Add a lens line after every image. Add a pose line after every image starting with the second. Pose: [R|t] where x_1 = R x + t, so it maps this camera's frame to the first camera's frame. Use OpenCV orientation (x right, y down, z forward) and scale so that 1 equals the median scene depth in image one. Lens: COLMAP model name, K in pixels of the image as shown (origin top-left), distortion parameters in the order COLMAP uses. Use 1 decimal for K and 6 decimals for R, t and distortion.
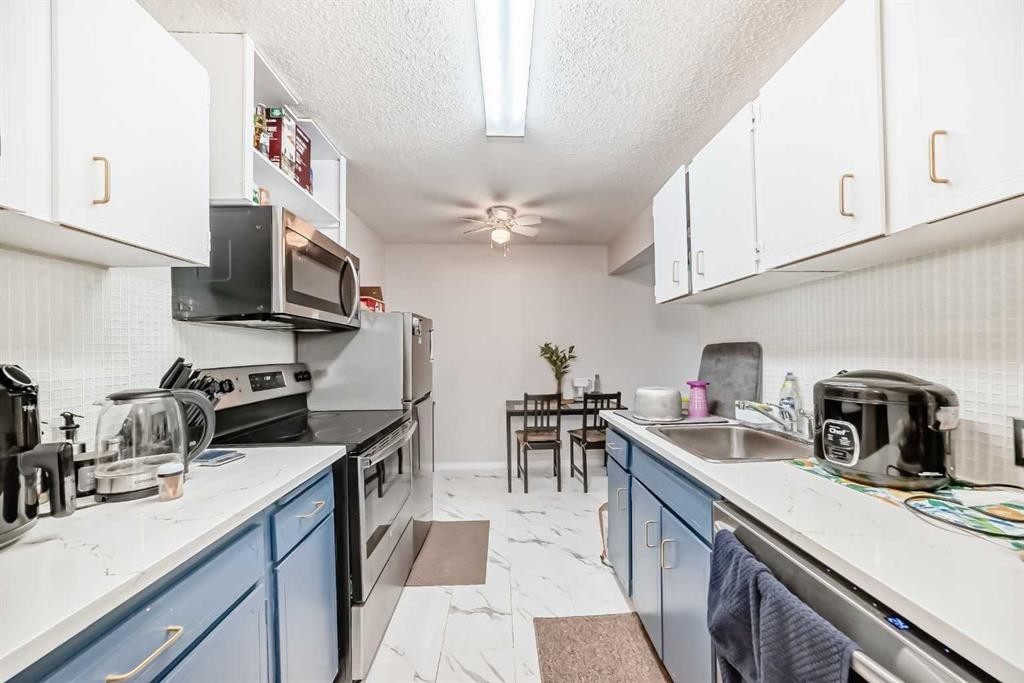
lens RADIAL K [[364.3, 0, 519.7], [0, 364.3, 348.6], [0, 0, 1]] dist [-0.020154, 0.004353]
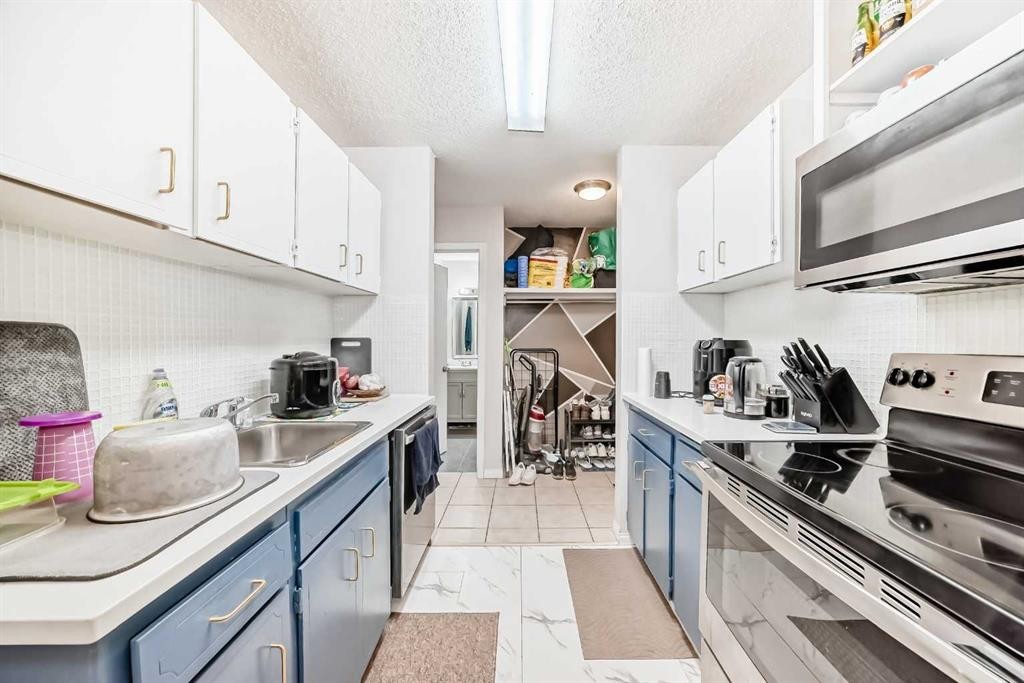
lens RADIAL K [[364.3, 0, 516.6], [0, 364.3, 341.0], [0, 0, 1]] dist [-0.020154, 0.004353]
pose [[-0.997623, 0.012801, 0.067707, -0.054575], [0.012489, 0.999909, -0.005030, 0.018574], [-0.067766, -0.004172, -0.997693, 1.480146]]
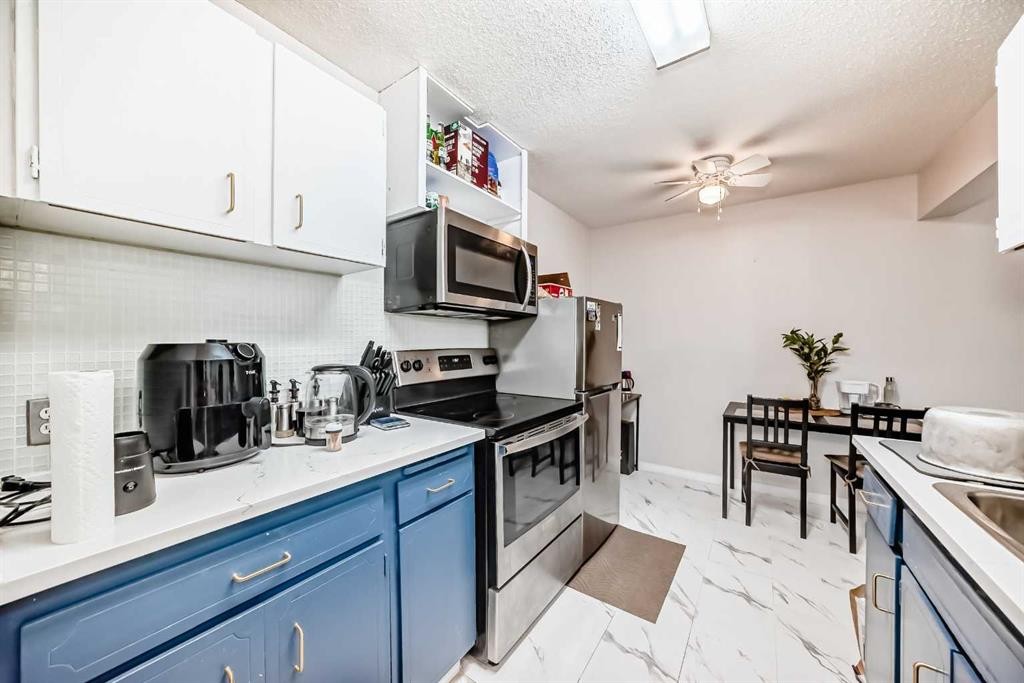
lens RADIAL K [[364.3, 0, 514.5], [0, 364.3, 340.5], [0, 0, 1]] dist [-0.020154, 0.004353]
pose [[0.791987, 0.012587, -0.610408, 0.162415], [-0.006271, 0.999902, 0.012482, 0.003112], [0.610506, -0.006058, 0.791989, 0.190804]]
